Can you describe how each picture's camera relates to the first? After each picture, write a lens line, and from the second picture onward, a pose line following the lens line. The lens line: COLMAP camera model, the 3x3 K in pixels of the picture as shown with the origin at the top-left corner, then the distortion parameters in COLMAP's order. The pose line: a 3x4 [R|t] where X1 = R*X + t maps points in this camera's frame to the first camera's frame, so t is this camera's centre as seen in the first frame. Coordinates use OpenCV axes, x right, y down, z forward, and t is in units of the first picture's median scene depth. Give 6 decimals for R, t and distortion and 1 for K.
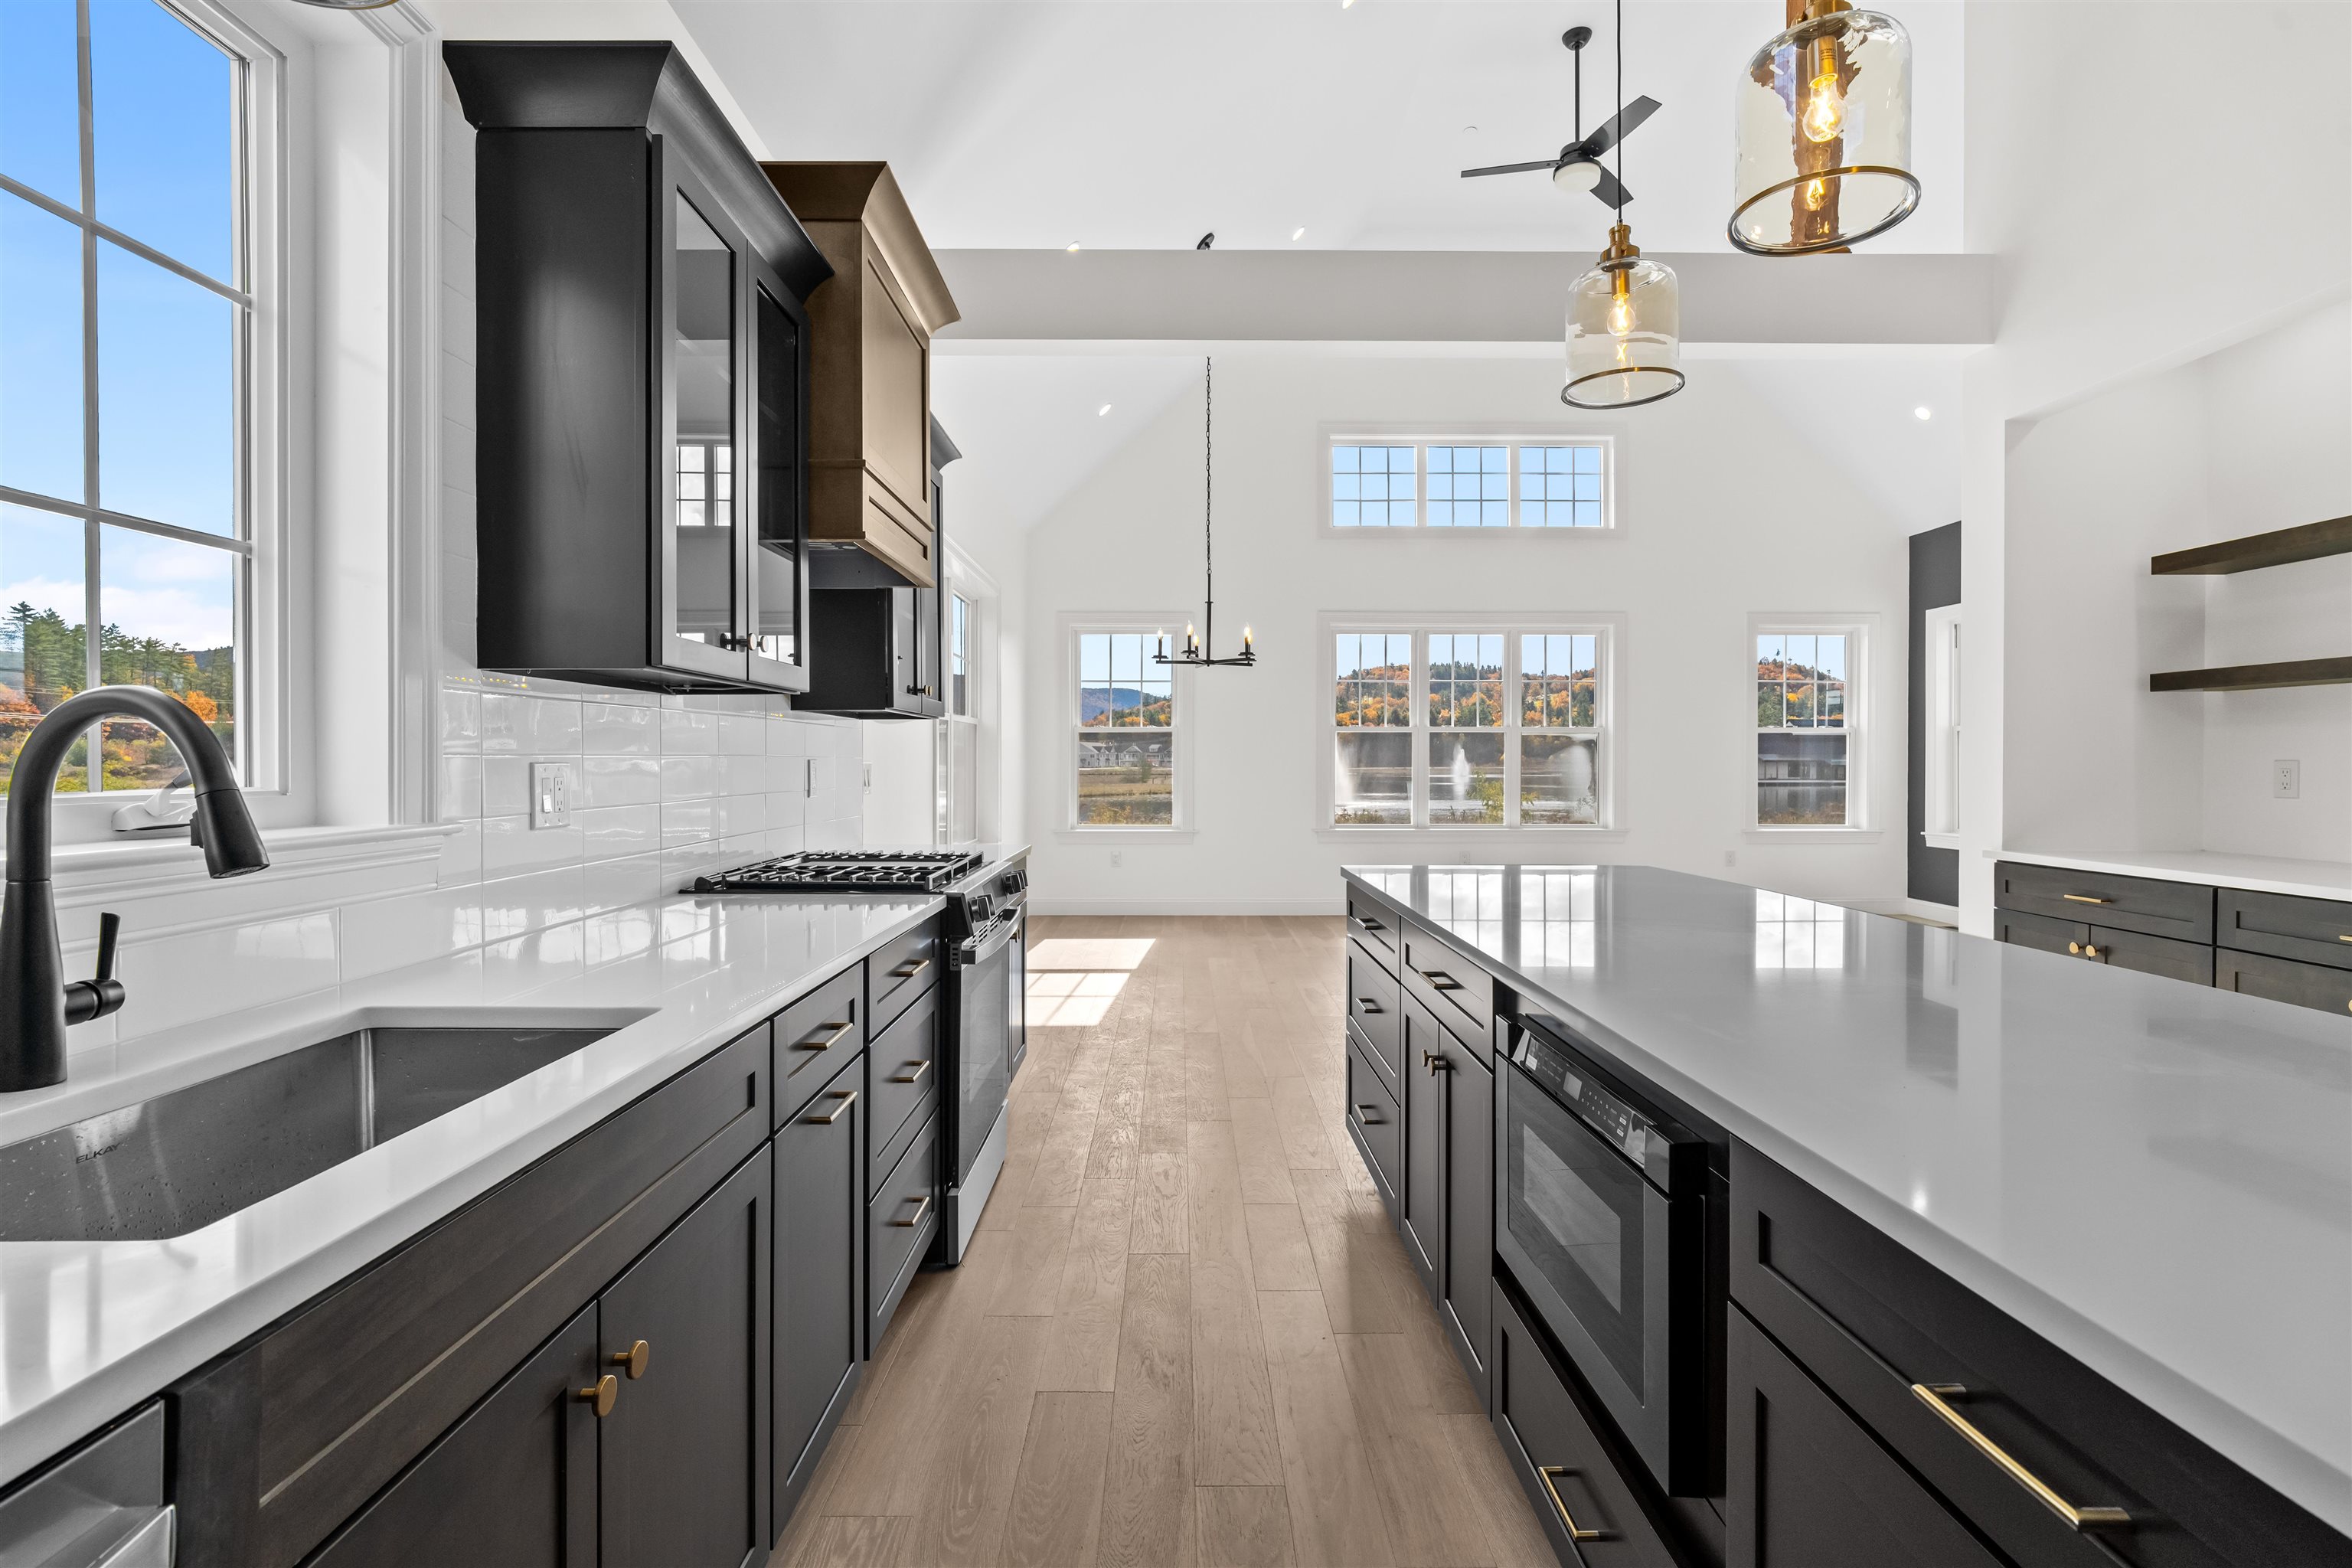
lens RADIAL K [[1115.5, 0, 1175.4], [0, 1115.5, 776.6], [0, 0, 1]] dist [-0.009974, 0.005470]
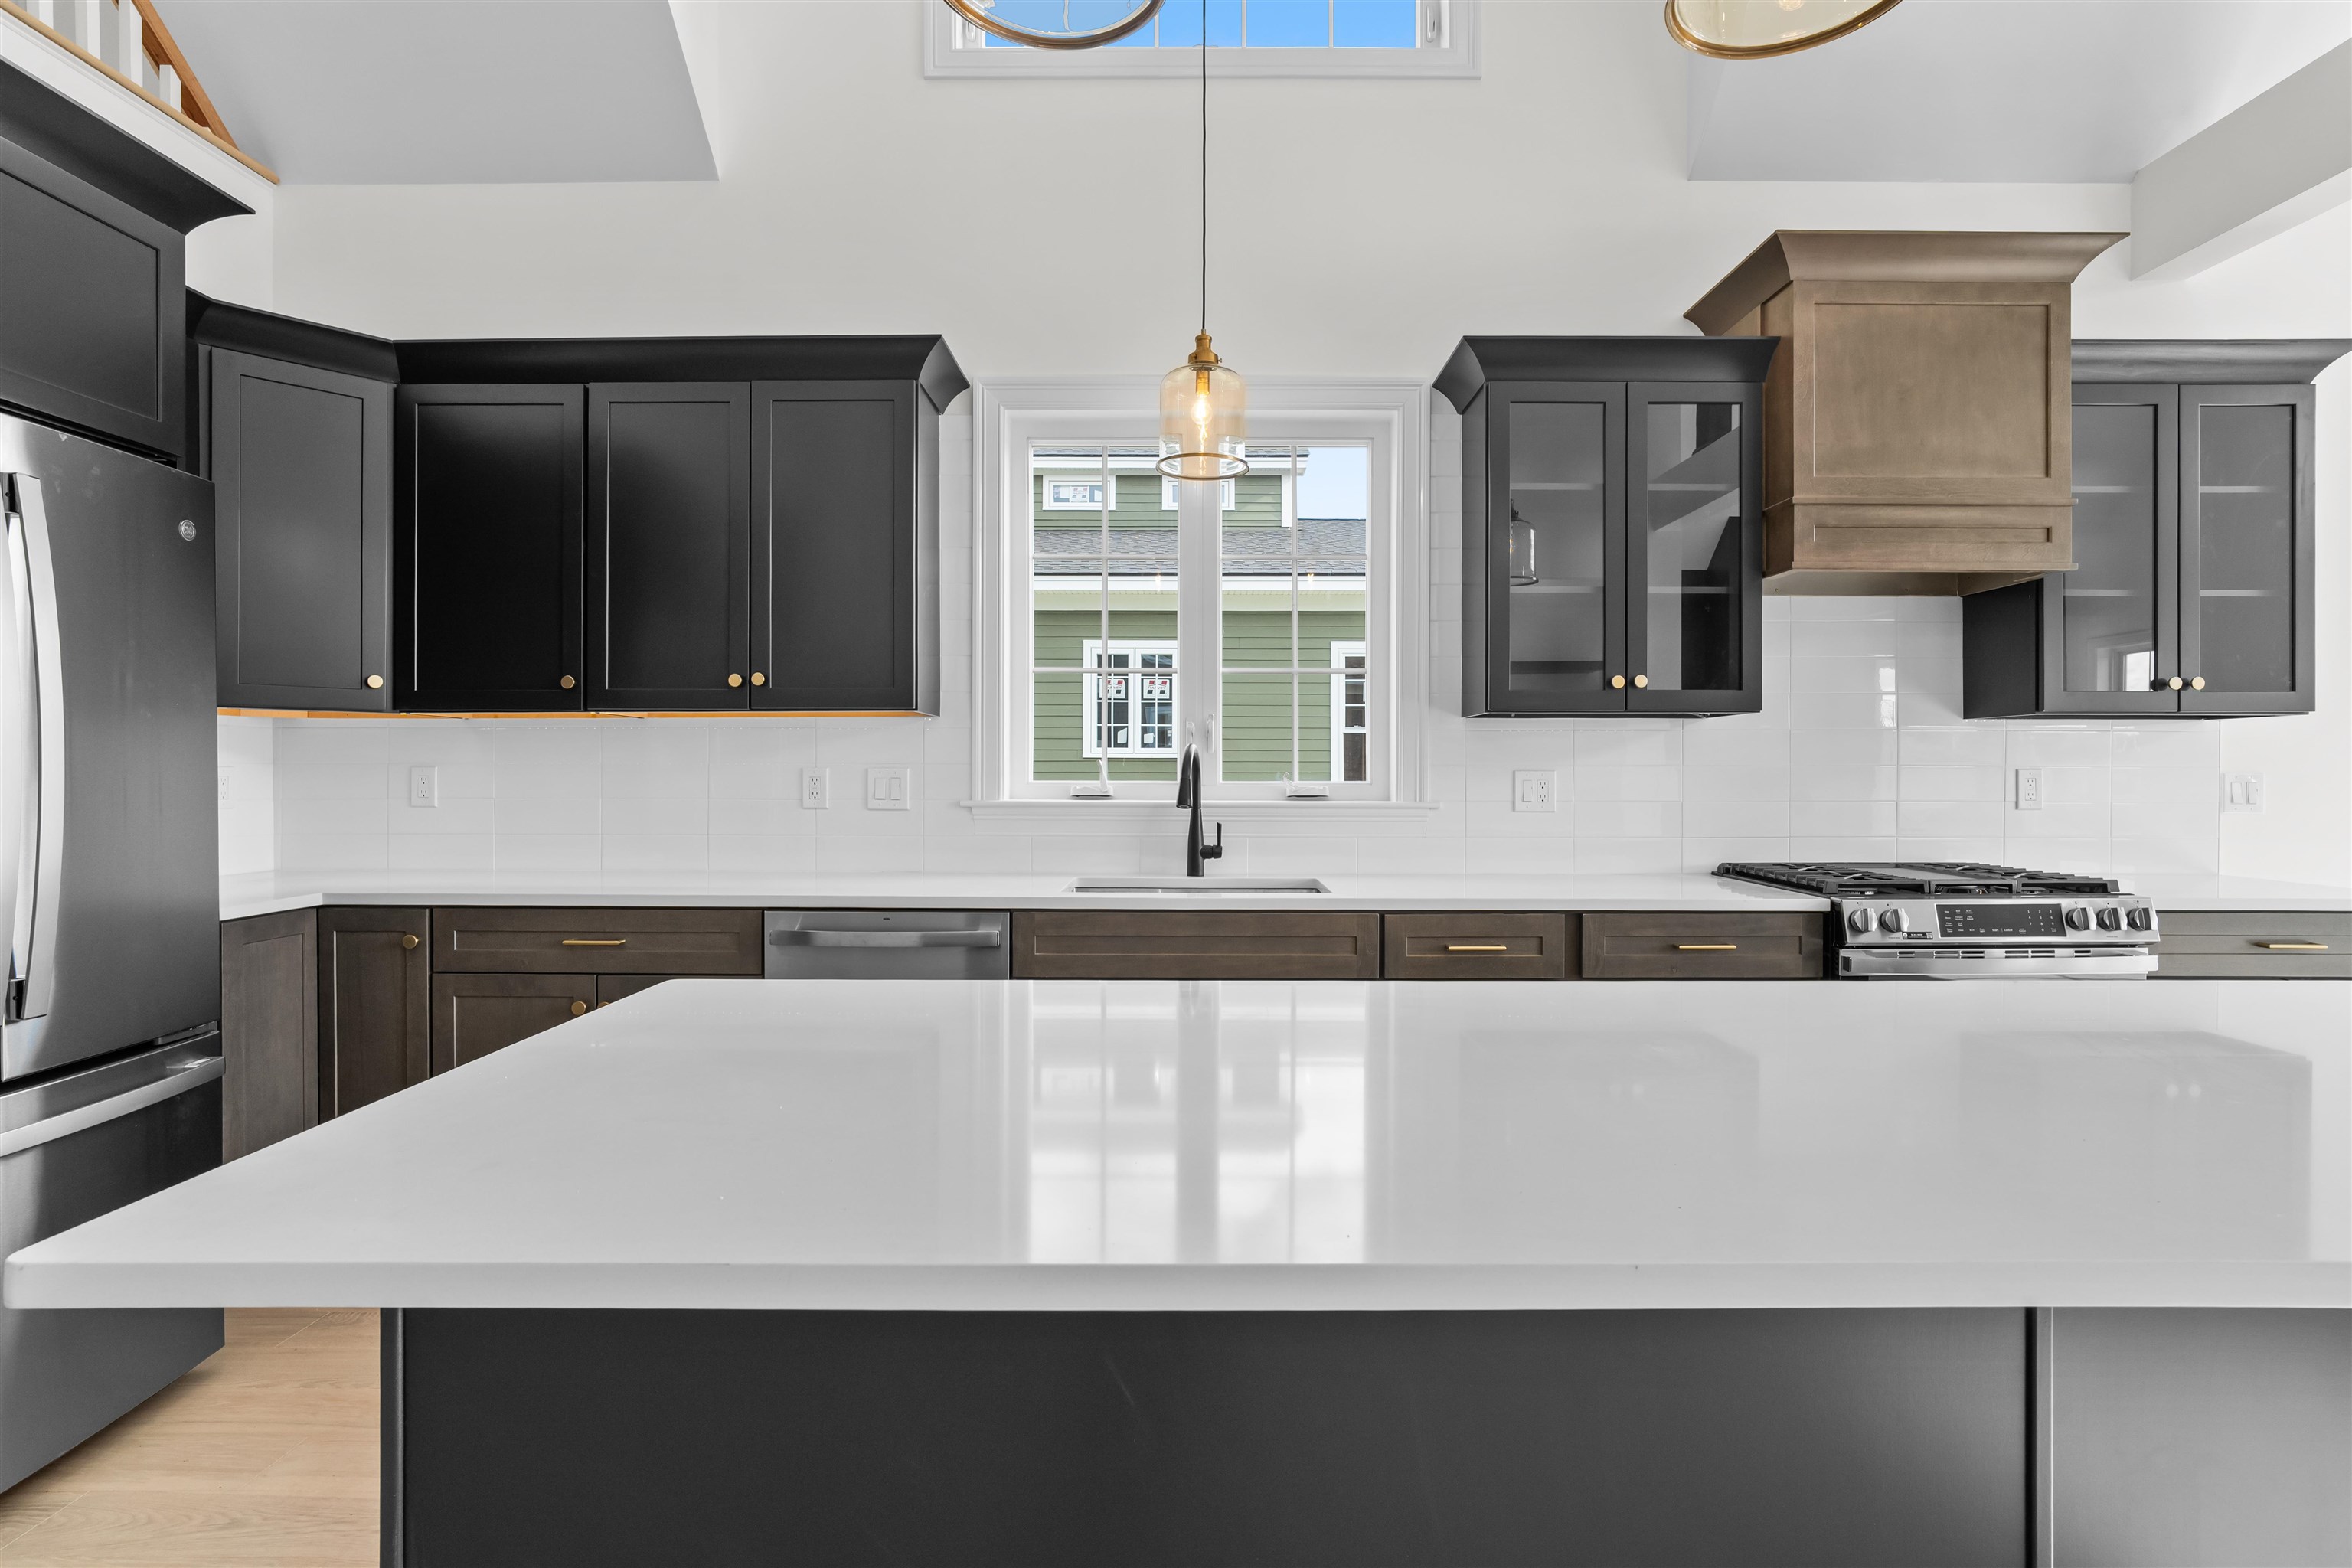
lens RADIAL K [[1115.5, 0, 1181.2], [0, 1115.5, 763.0], [0, 0, 1]] dist [-0.009974, 0.005470]
pose [[-0.011831, 0.000052, -0.999930, 0.823828], [-0.015614, 0.999878, 0.000236, -0.012275], [0.999808, 0.015615, -0.011829, 0.412261]]
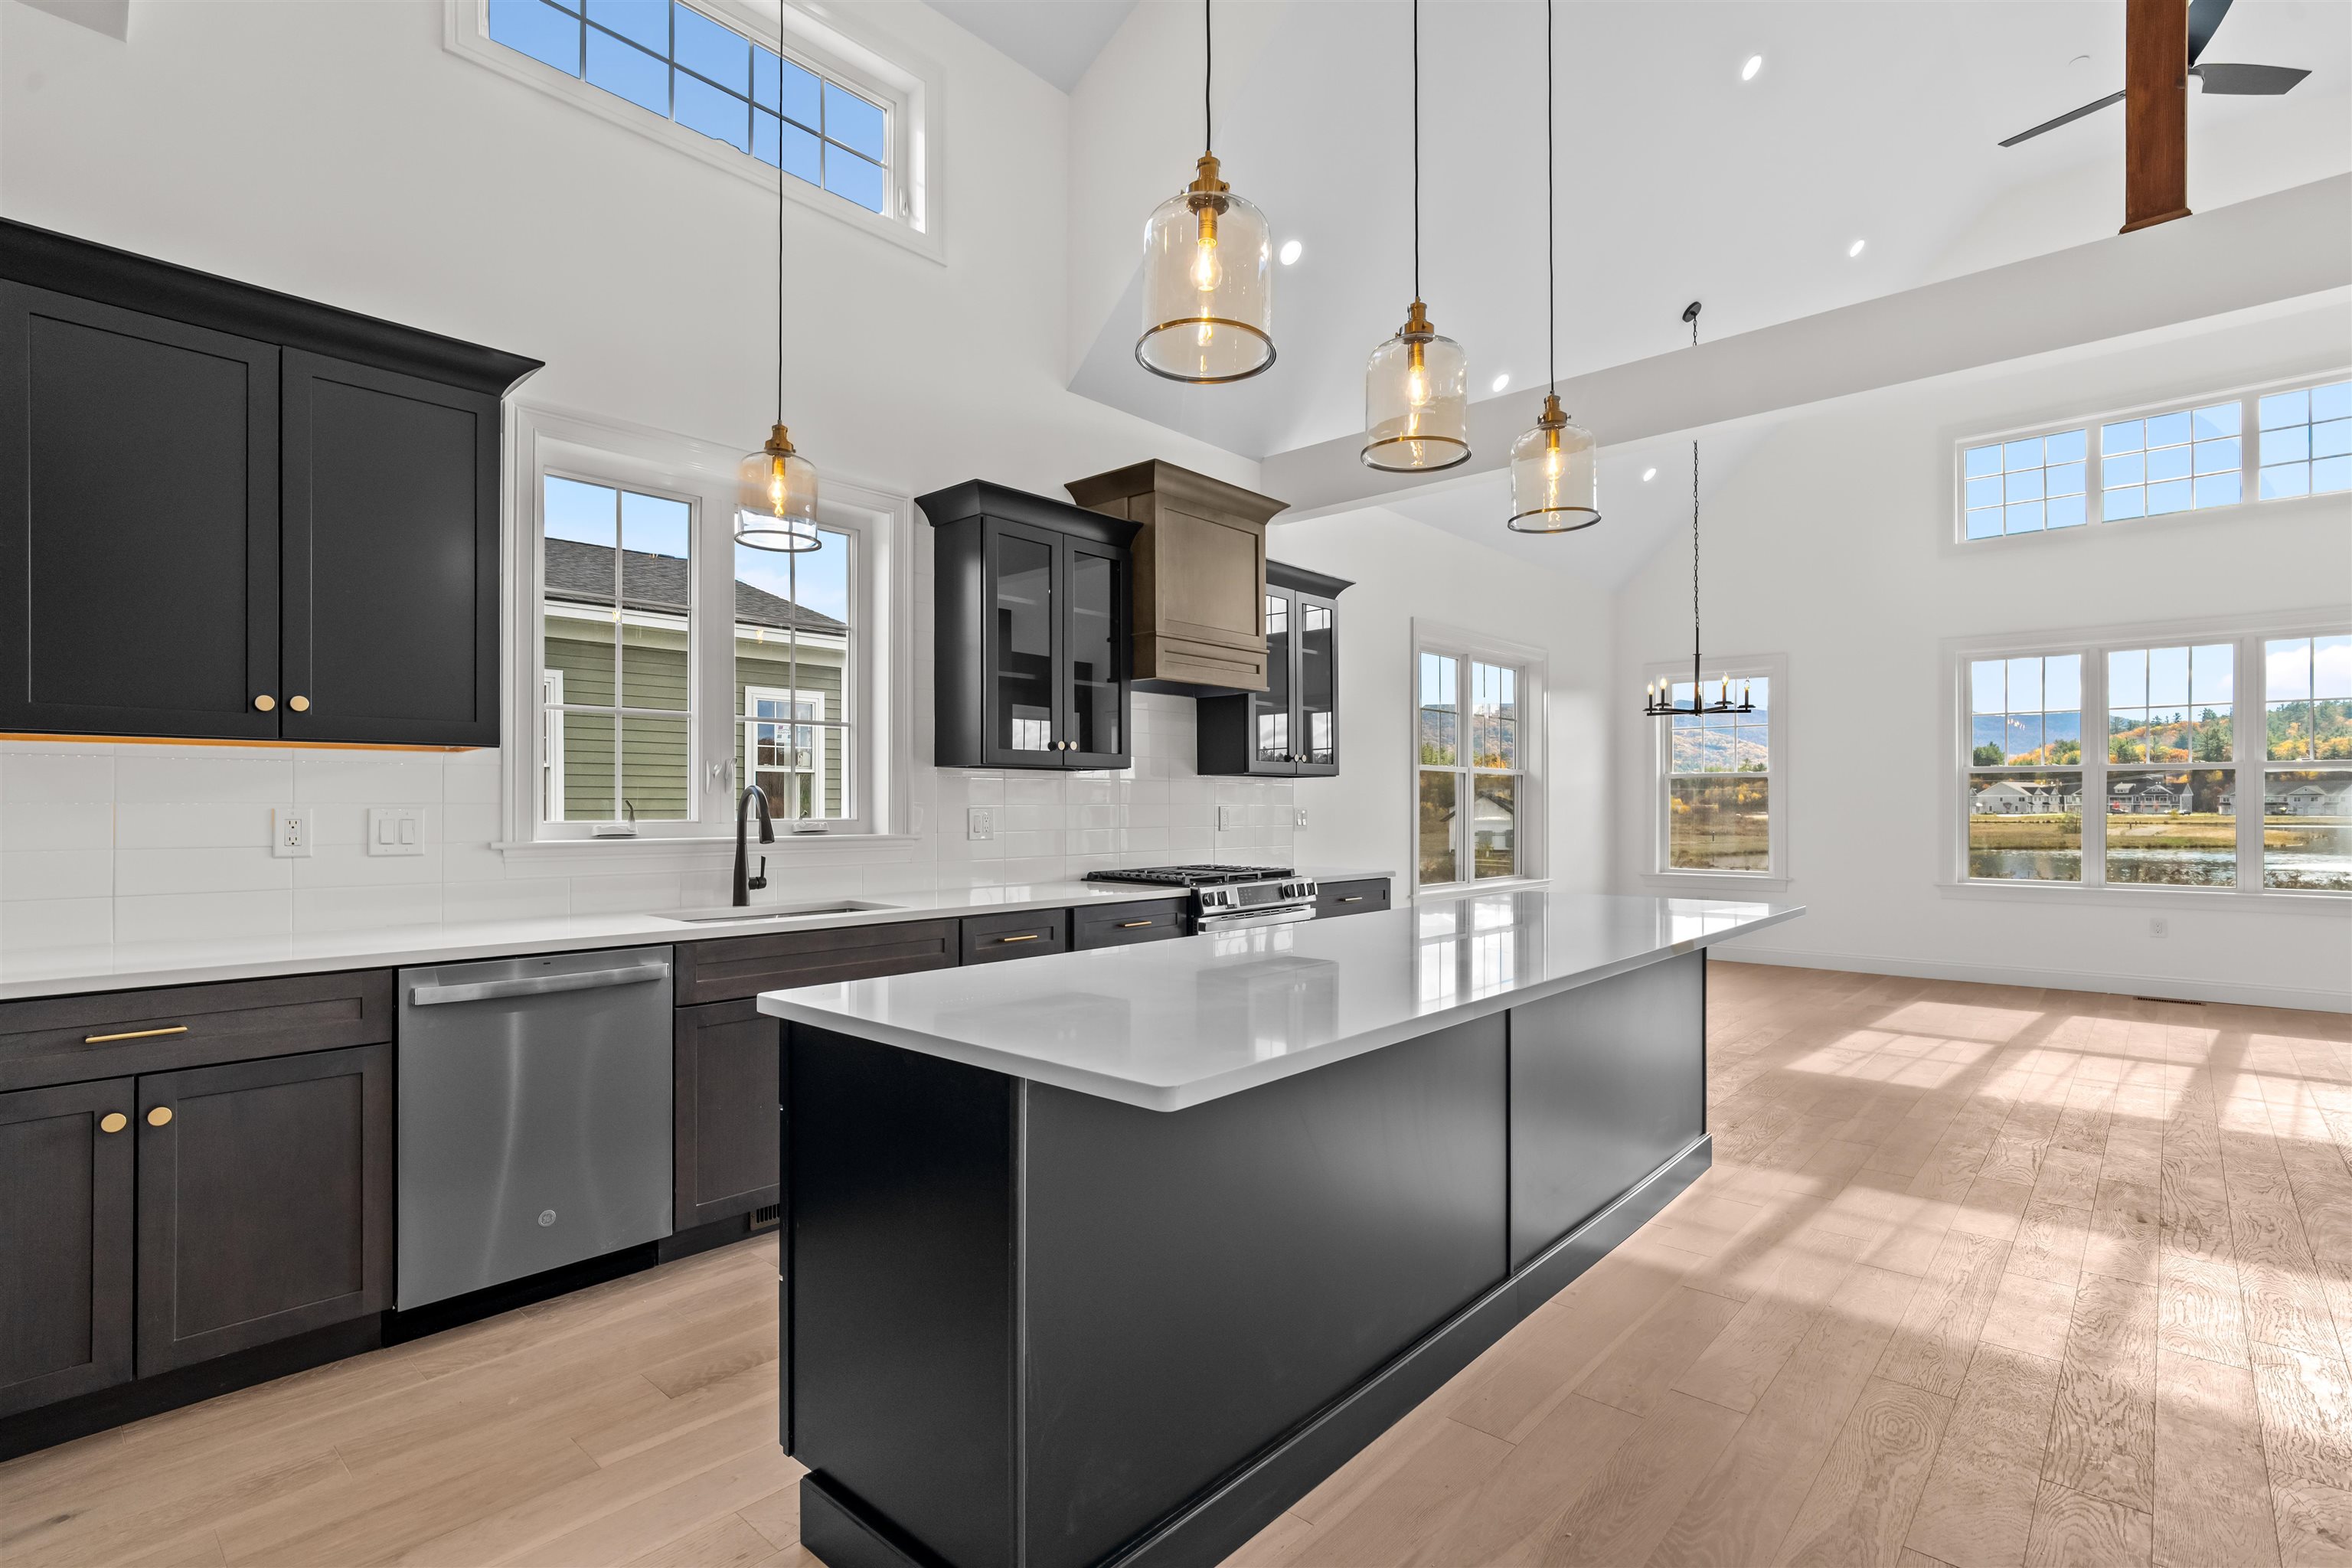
lens RADIAL K [[1115.5, 0, 1151.5], [0, 1115.5, 799.2], [0, 0, 1]] dist [-0.009974, 0.005470]
pose [[0.727022, -0.003337, -0.686606, 0.879605], [-0.010004, 0.999831, -0.015452, -0.000674], [0.686541, 0.018103, 0.726865, -0.236042]]
